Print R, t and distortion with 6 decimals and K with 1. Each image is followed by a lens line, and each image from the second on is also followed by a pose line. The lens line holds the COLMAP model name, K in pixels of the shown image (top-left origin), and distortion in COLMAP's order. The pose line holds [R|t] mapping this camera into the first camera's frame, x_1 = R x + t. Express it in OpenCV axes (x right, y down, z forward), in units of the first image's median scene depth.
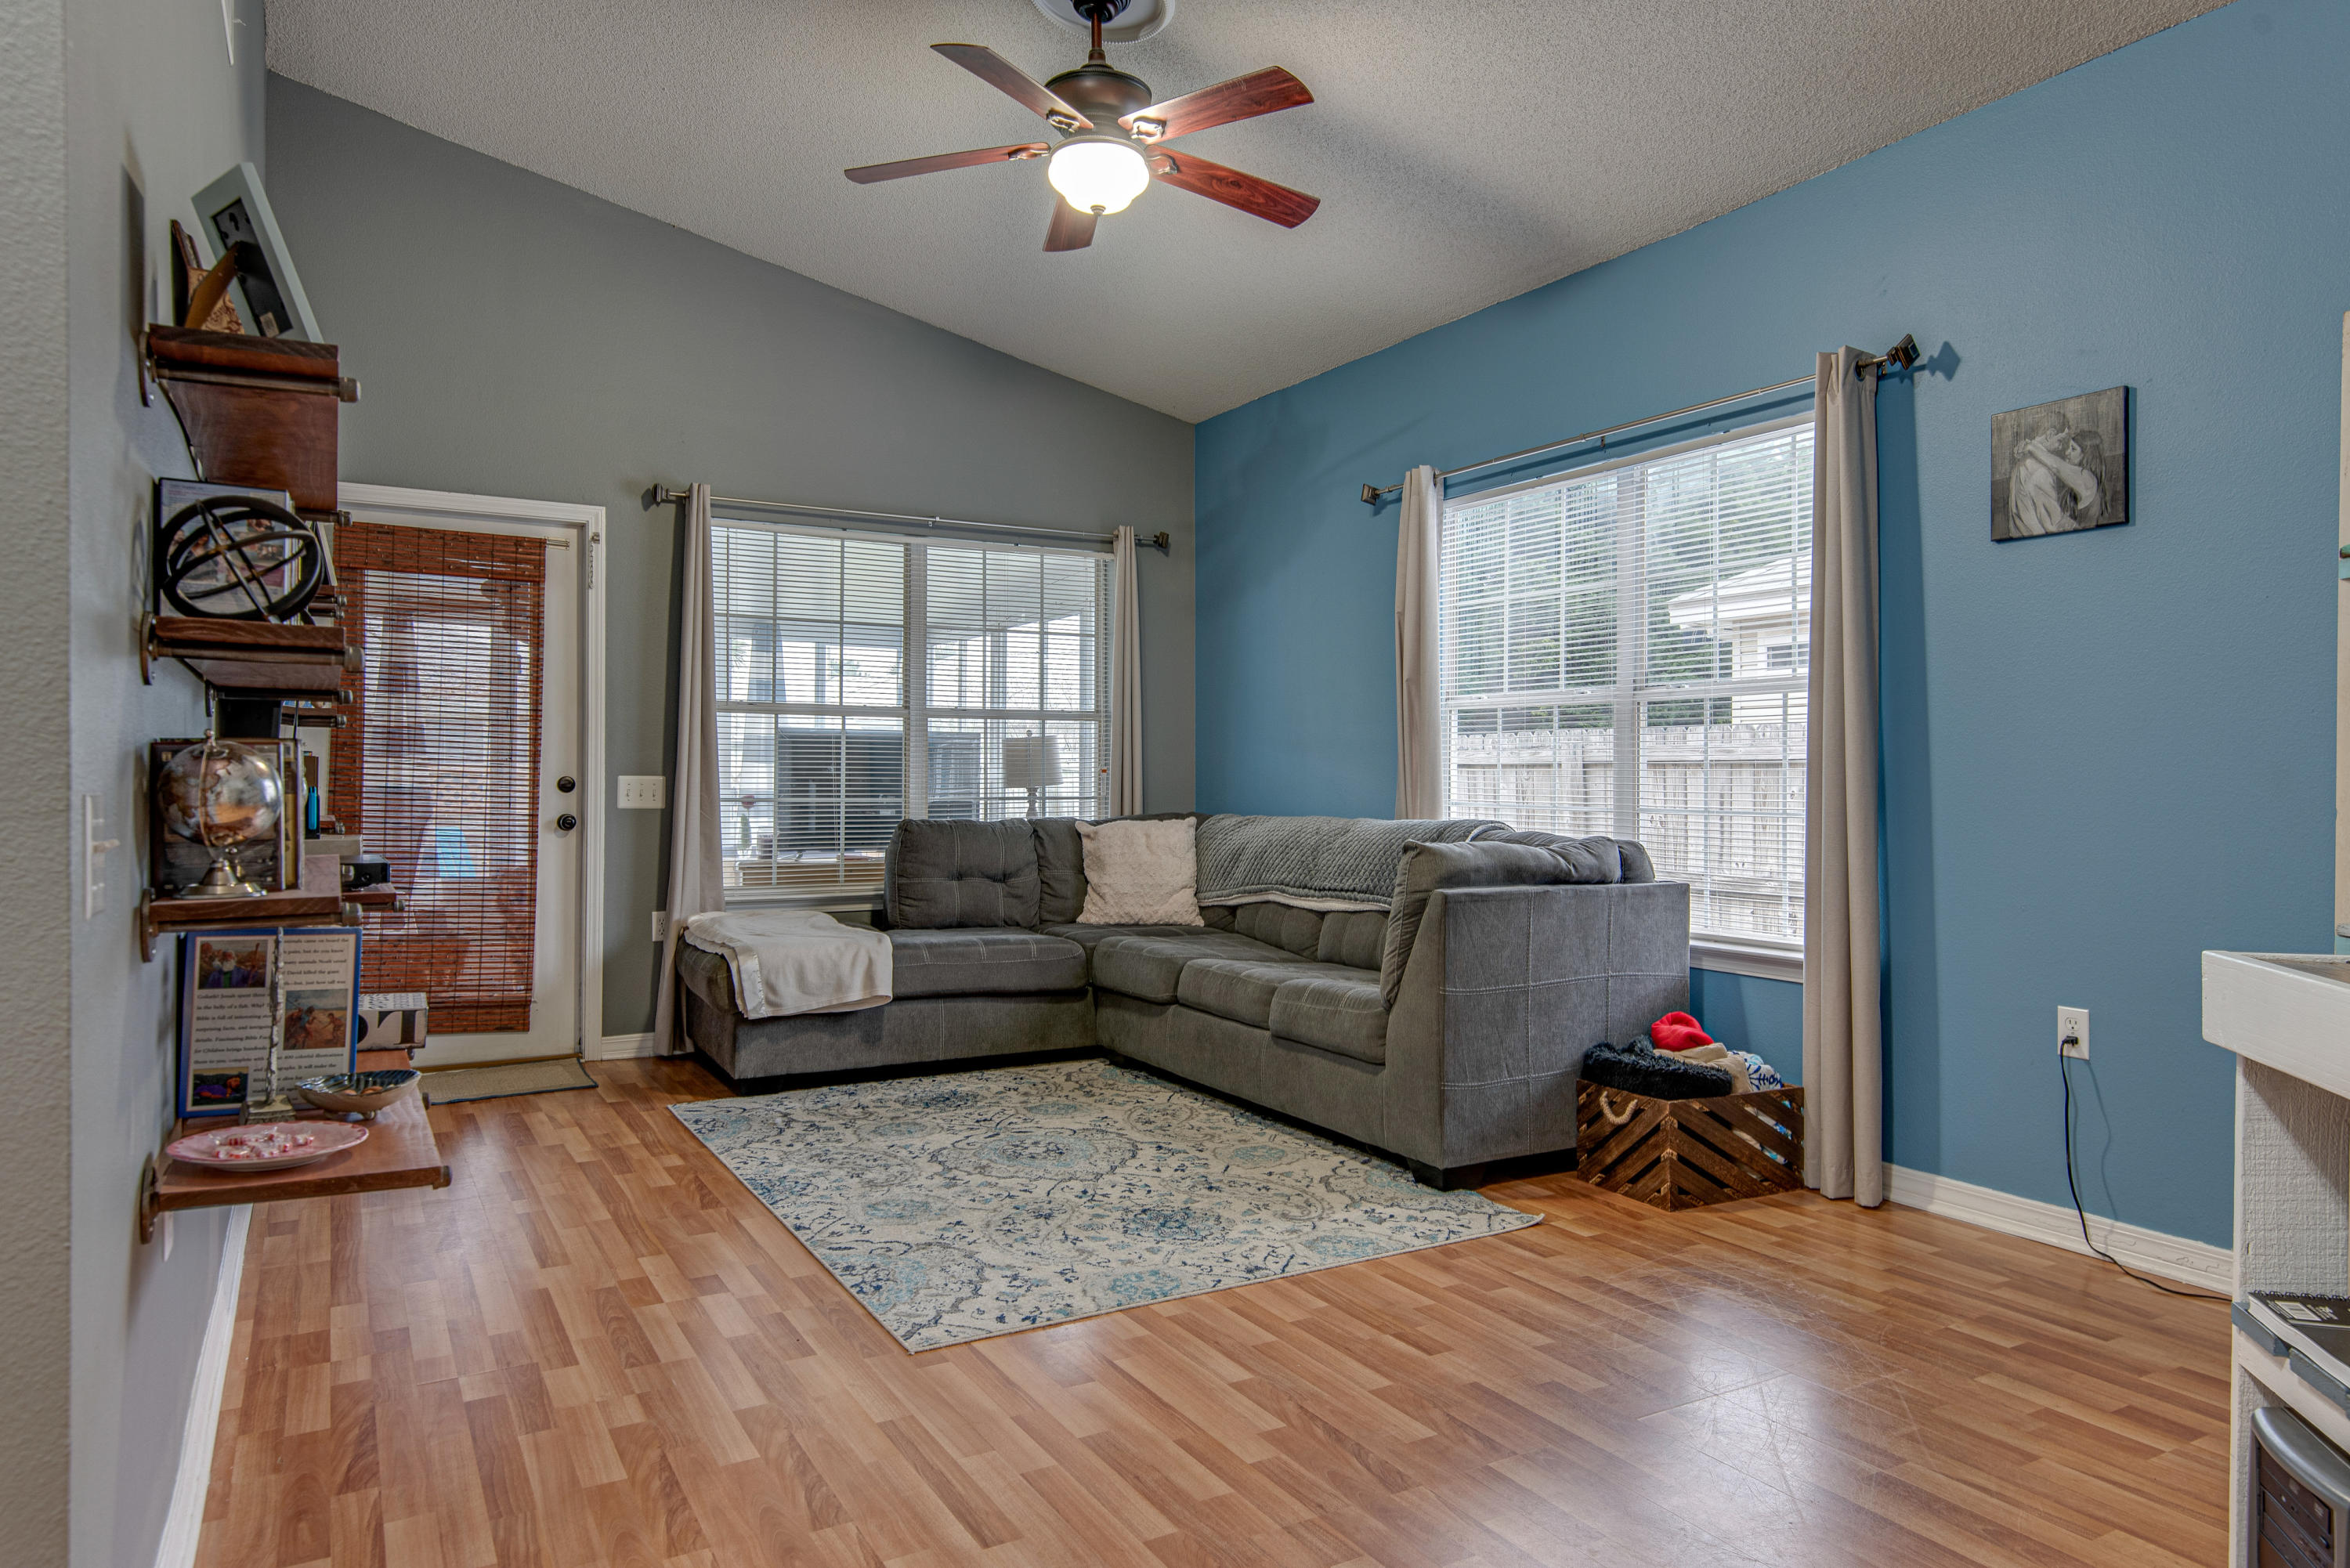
lens RADIAL K [[1417.6, 0, 1180.4], [0, 1417.6, 777.3], [0, 0, 1]] dist [0.015639, -0.004622]
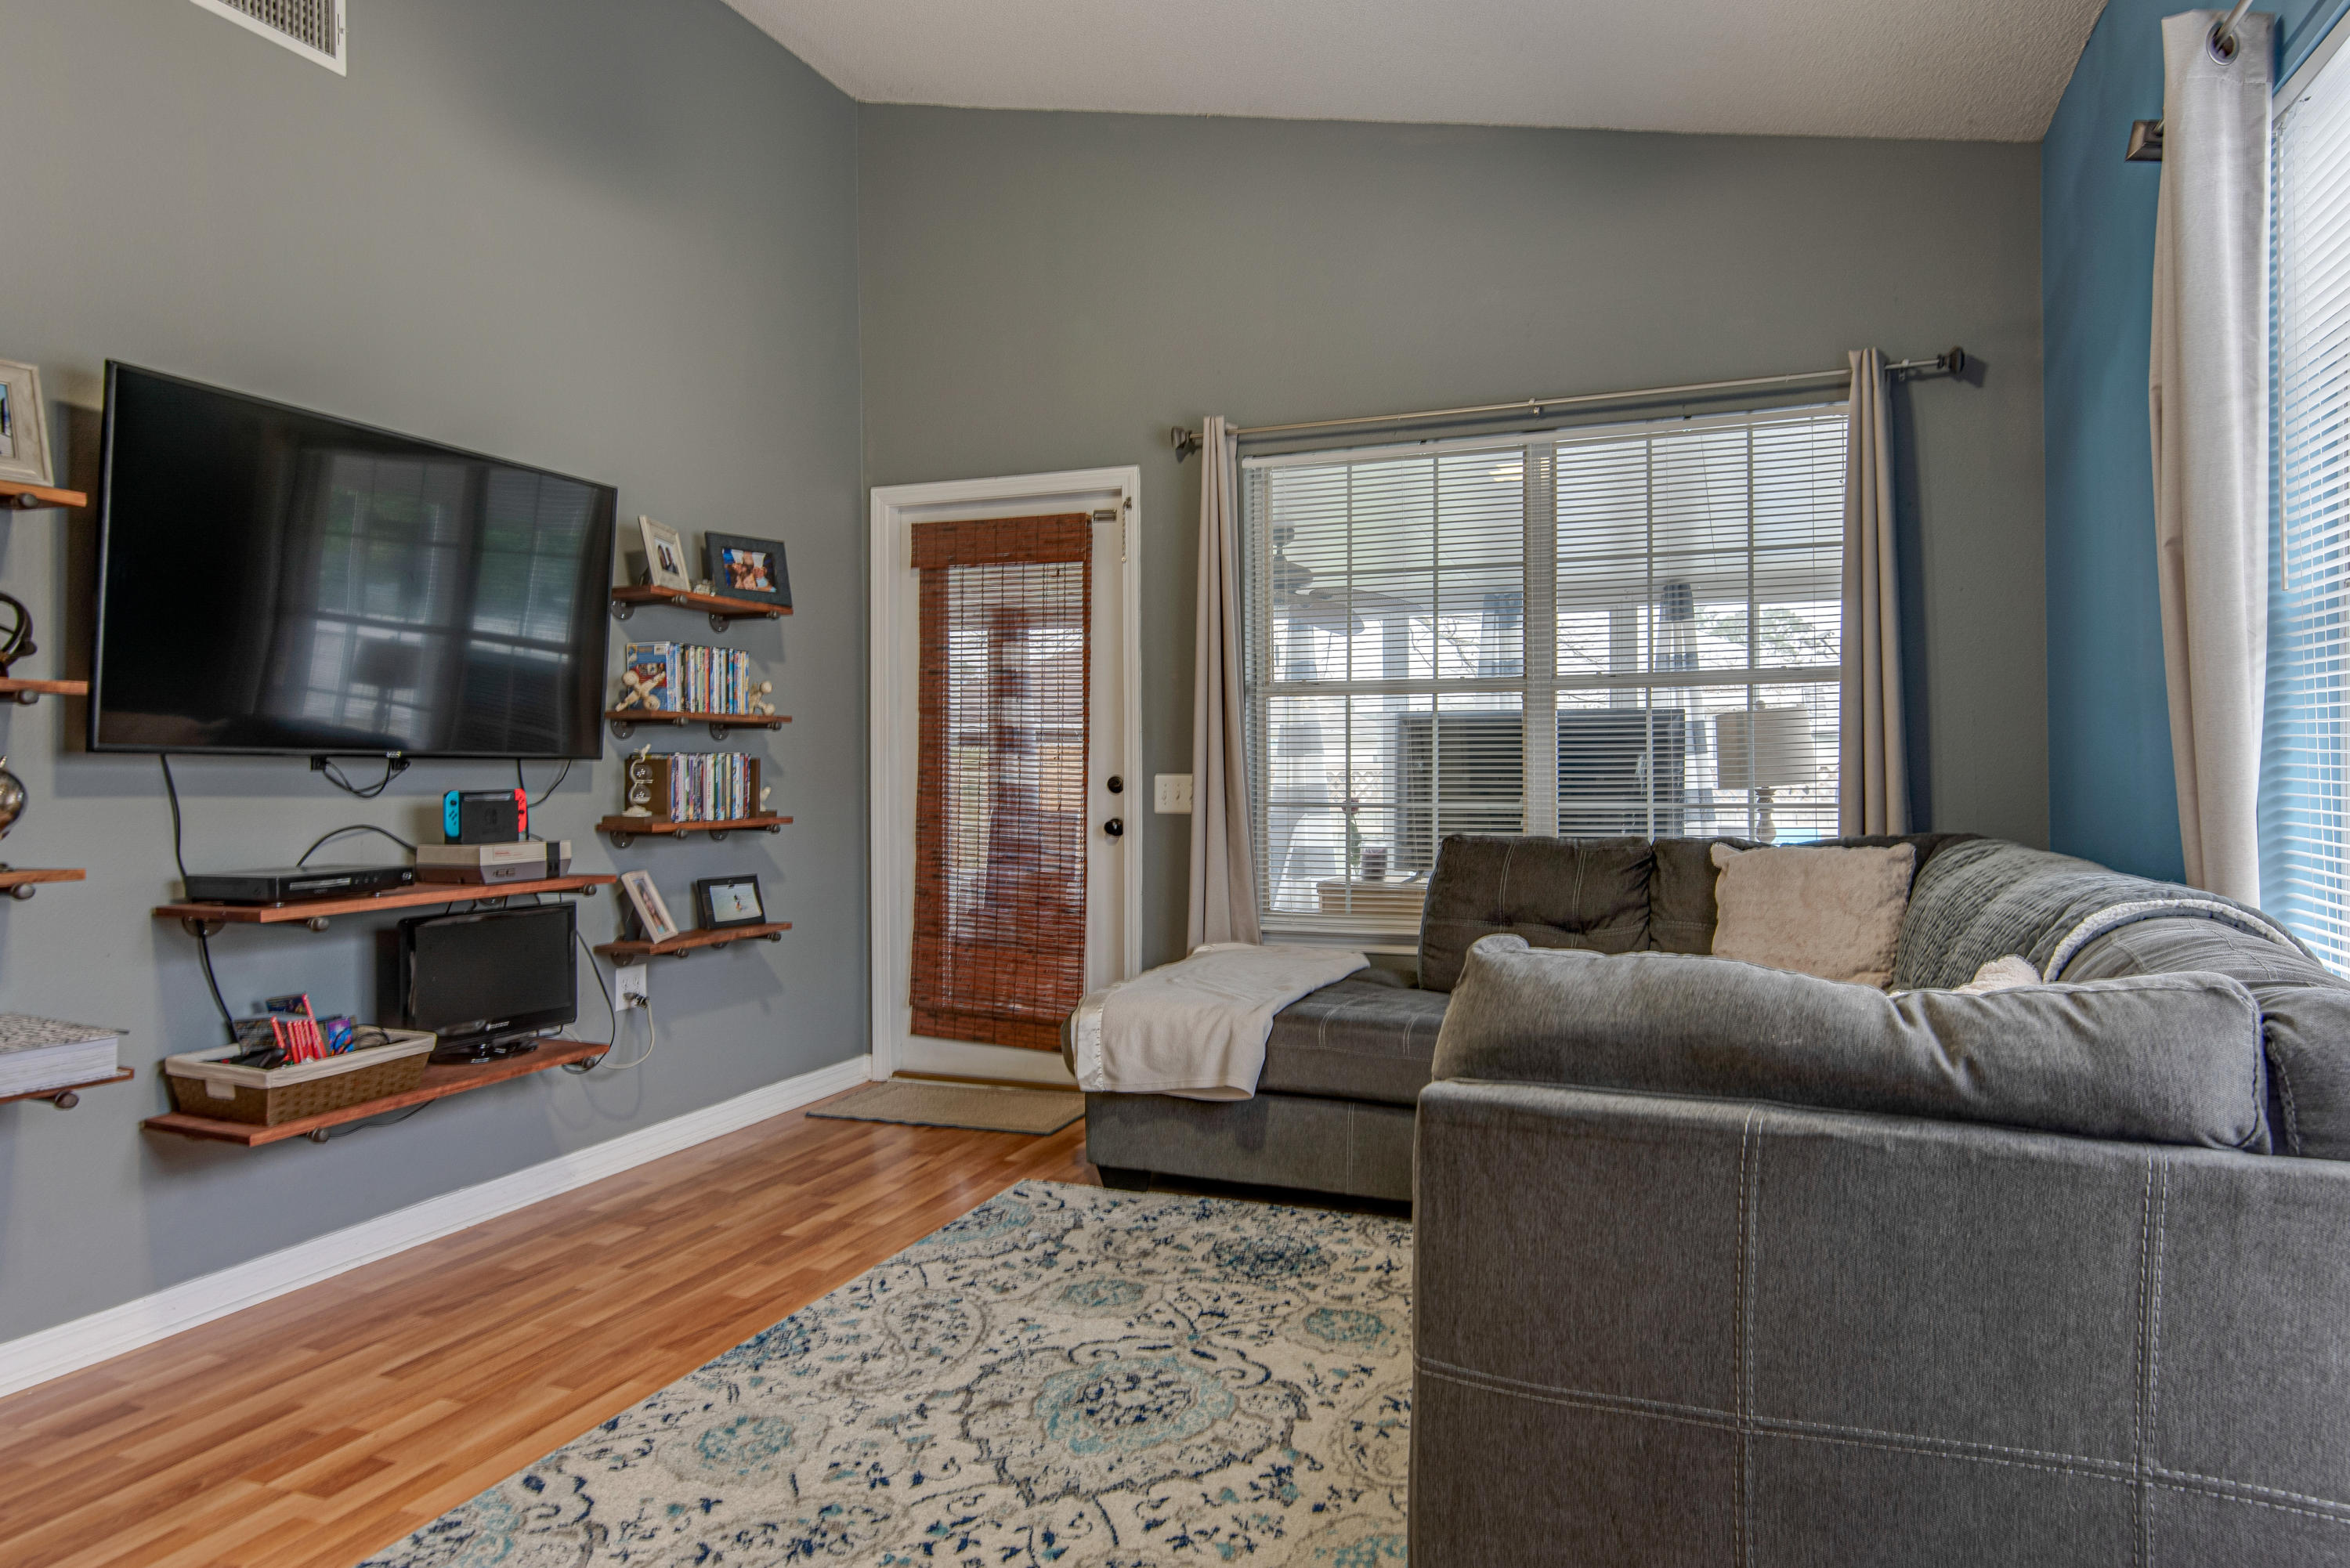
lens RADIAL K [[1417.6, 0, 1190.8], [0, 1417.6, 762.9], [0, 0, 1]] dist [0.015639, -0.004622]
pose [[0.641402, -0.011090, -0.767125, 0.381727], [0.006777, 0.999938, -0.008790, -0.000901], [0.767175, 0.000439, 0.641438, 0.639124]]
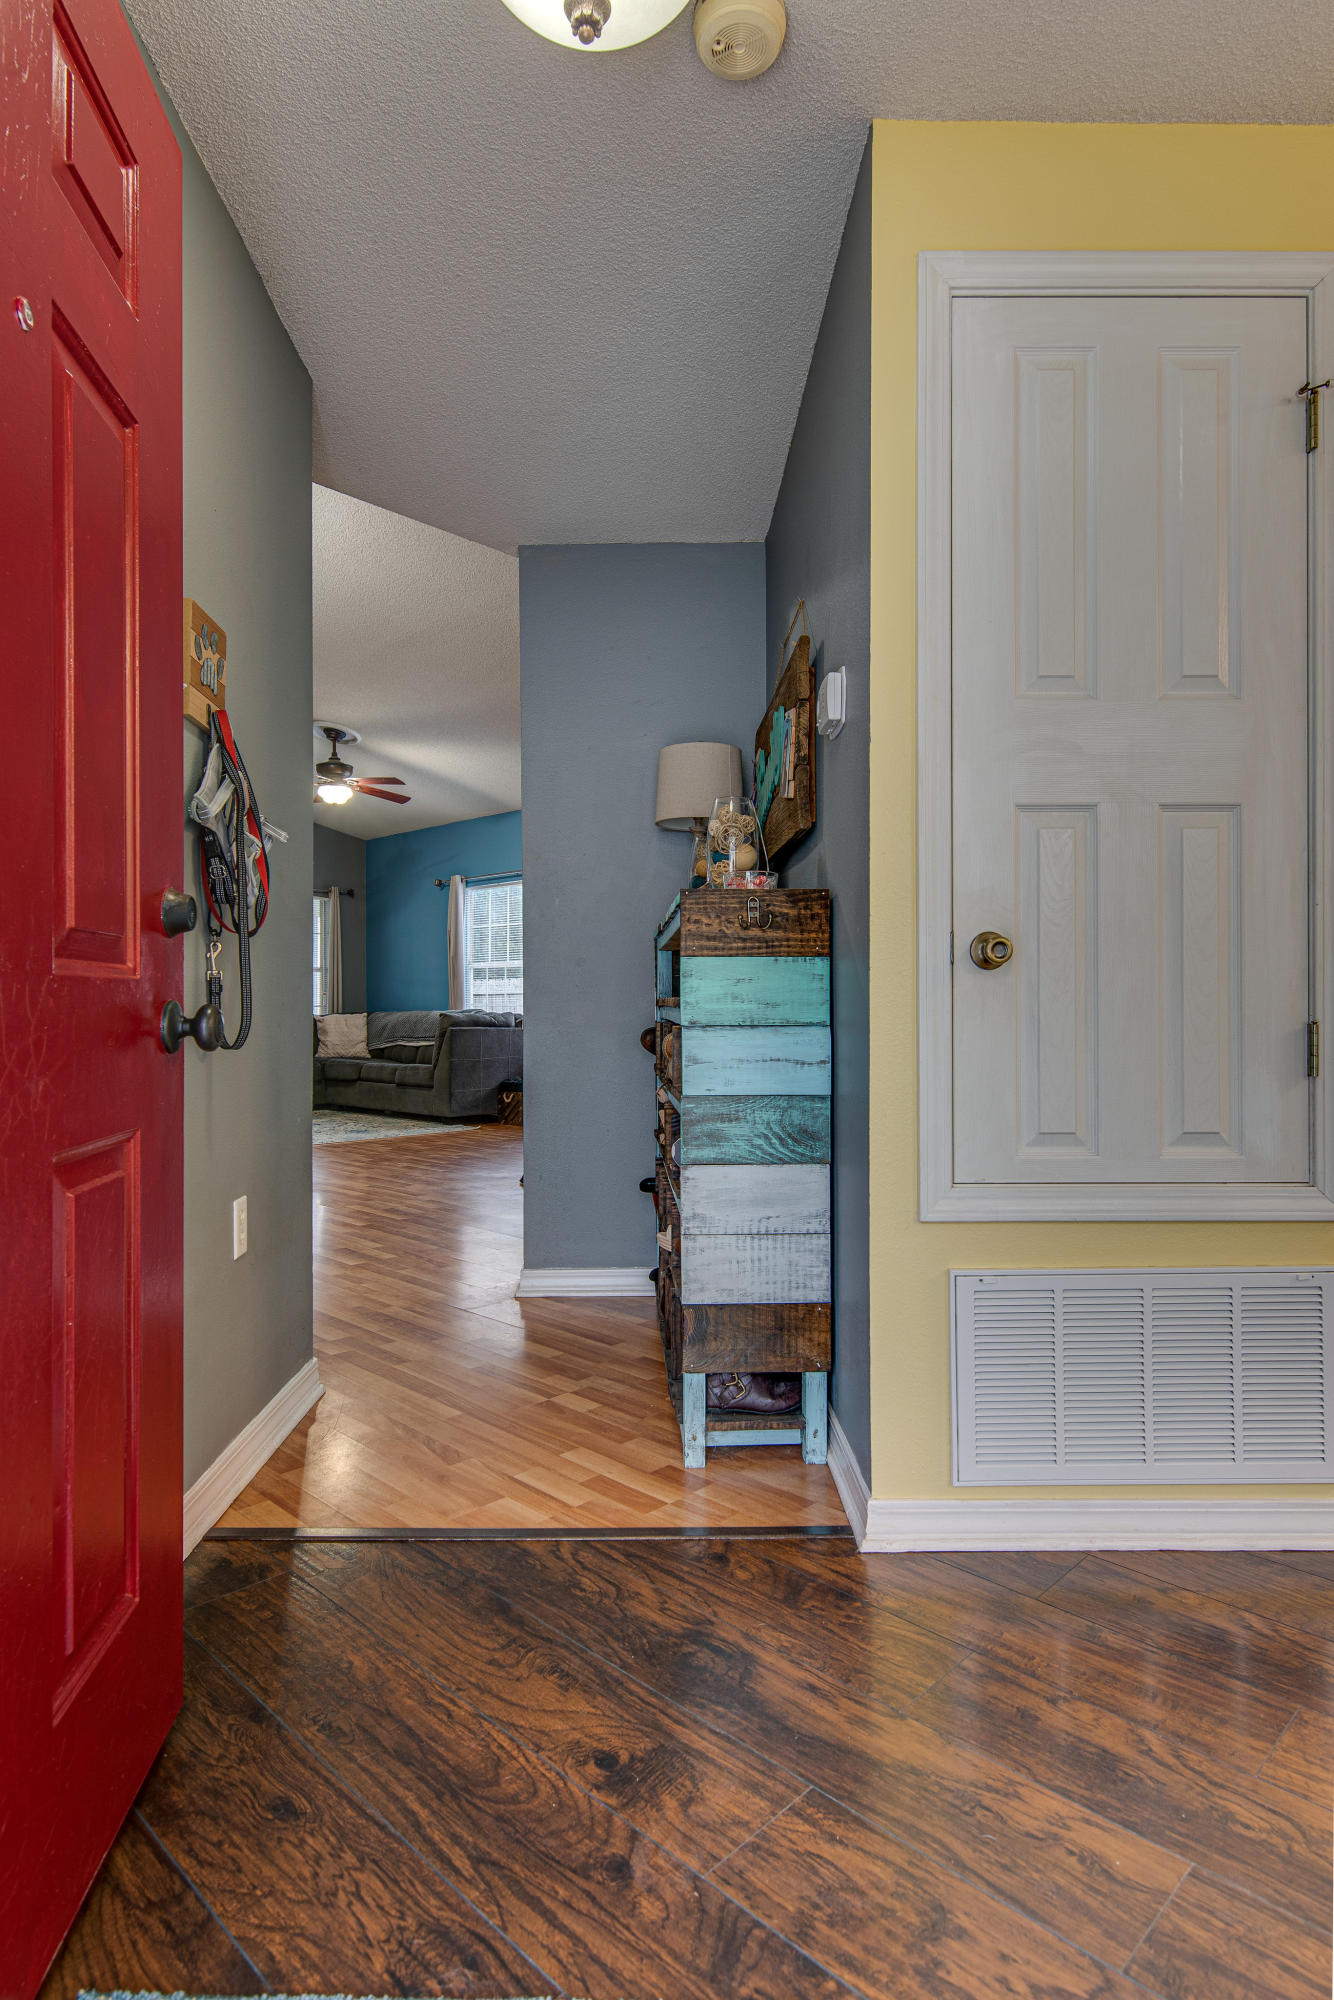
lens RADIAL K [[999.2, 0, 663.5], [0, 999.2, 1005.7], [0, 0, 1]] dist [-0.049125, 0.001585]
pose [[0.953844, -0.003361, 0.300284, -0.023327], [0.004631, 0.999983, -0.003515, 0.036654], [-0.300267, 0.004744, 0.953843, -1.092966]]
